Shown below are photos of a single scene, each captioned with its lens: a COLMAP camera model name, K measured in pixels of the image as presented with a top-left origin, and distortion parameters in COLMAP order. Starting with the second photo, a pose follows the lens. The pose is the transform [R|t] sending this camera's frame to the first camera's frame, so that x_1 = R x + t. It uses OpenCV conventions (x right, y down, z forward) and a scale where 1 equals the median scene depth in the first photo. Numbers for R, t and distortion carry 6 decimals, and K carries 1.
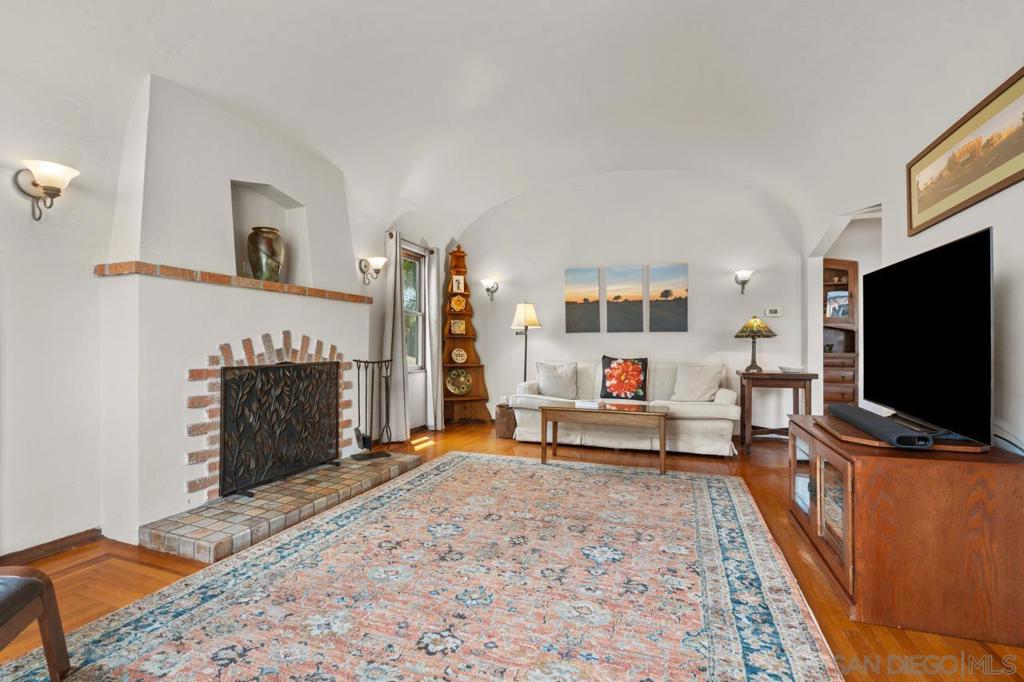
lens RADIAL K [[466.5, 0, 515.2], [0, 466.5, 341.4], [0, 0, 1]] dist [-0.008119, 0.001132]
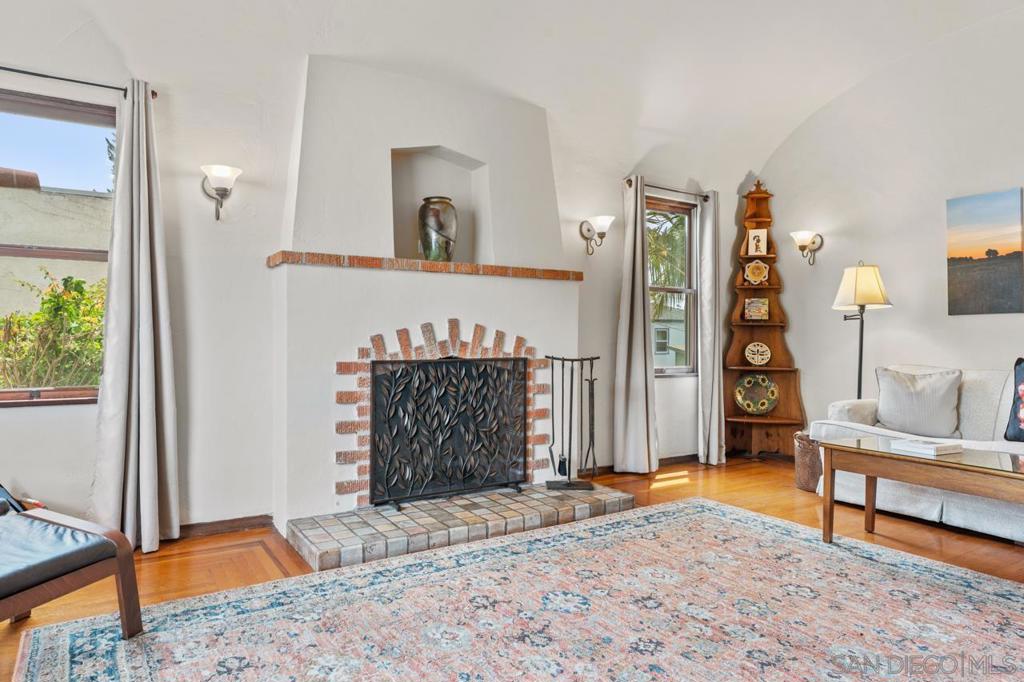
lens RADIAL K [[654.0, 0, 508.4], [0, 654.0, 336.7], [0, 0, 1]] dist [-0.006619, 0.003412]
pose [[0.791441, 0.002600, -0.611240, 0.297398], [0.001917, 0.999975, 0.006735, 0.001039], [0.611242, -0.006502, 0.791417, 0.139933]]
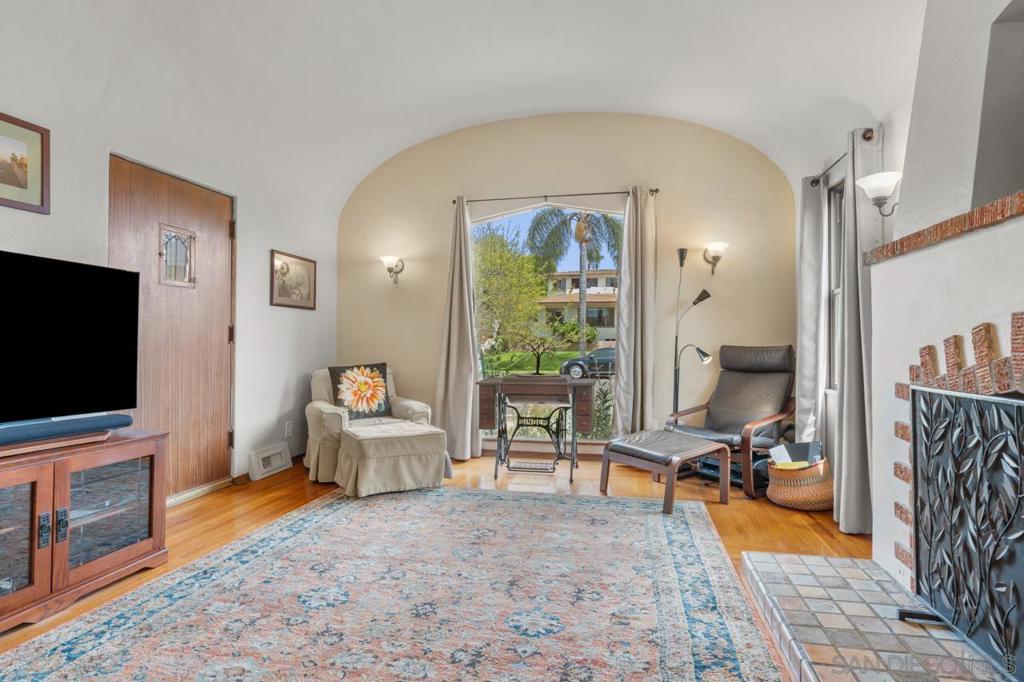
lens RADIAL K [[518.5, 0, 509.7], [0, 518.5, 341.1], [0, 0, 1]] dist [-0.005571, -0.000586]
pose [[-0.993110, -0.003633, -0.117133, -0.021613], [-0.002114, 0.999912, -0.013093, 0.006877], [0.117170, -0.012755, -0.993030, 1.372807]]
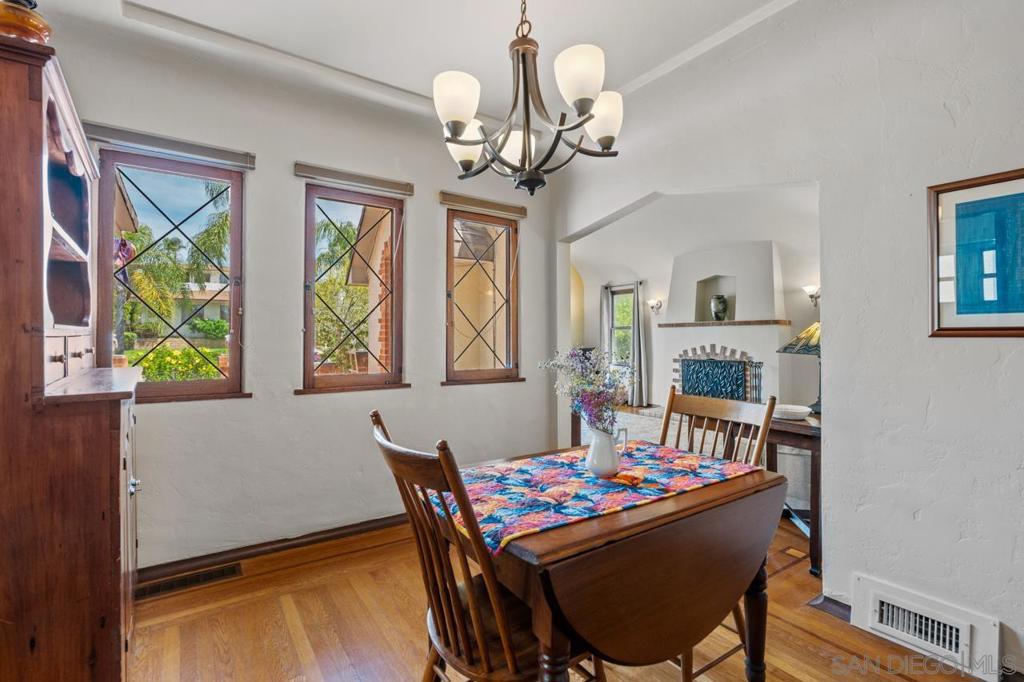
lens RADIAL K [[466.5, 0, 506.2], [0, 466.5, 334.7], [0, 0, 1]] dist [-0.008119, 0.001132]
pose [[-0.588864, -0.008438, -0.808188, 1.780468], [0.004439, 0.999897, -0.013674, -0.041437], [0.808220, -0.011639, -0.588765, 1.492520]]
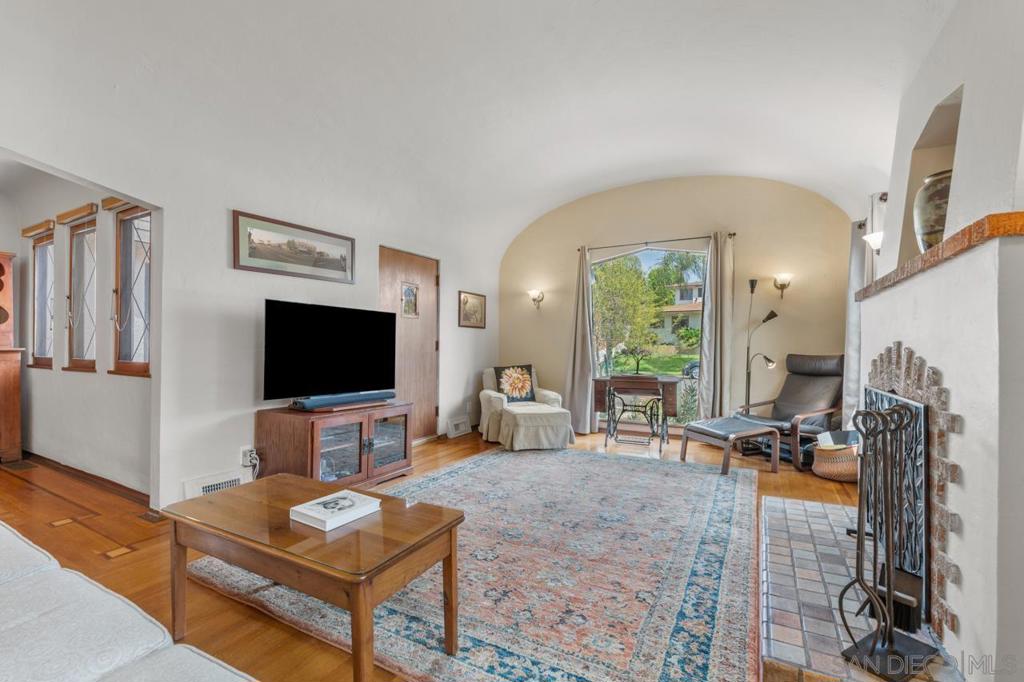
lens RADIAL K [[446.0, 0, 512.4], [0, 446.0, 346.8], [0, 0, 1]] dist [-0.006098, 0.000929]
pose [[-0.986467, -0.003995, 0.163914, -0.068944], [-0.005293, 0.999958, -0.007479, -0.008699], [-0.163877, -0.008246, -0.986446, 1.693634]]
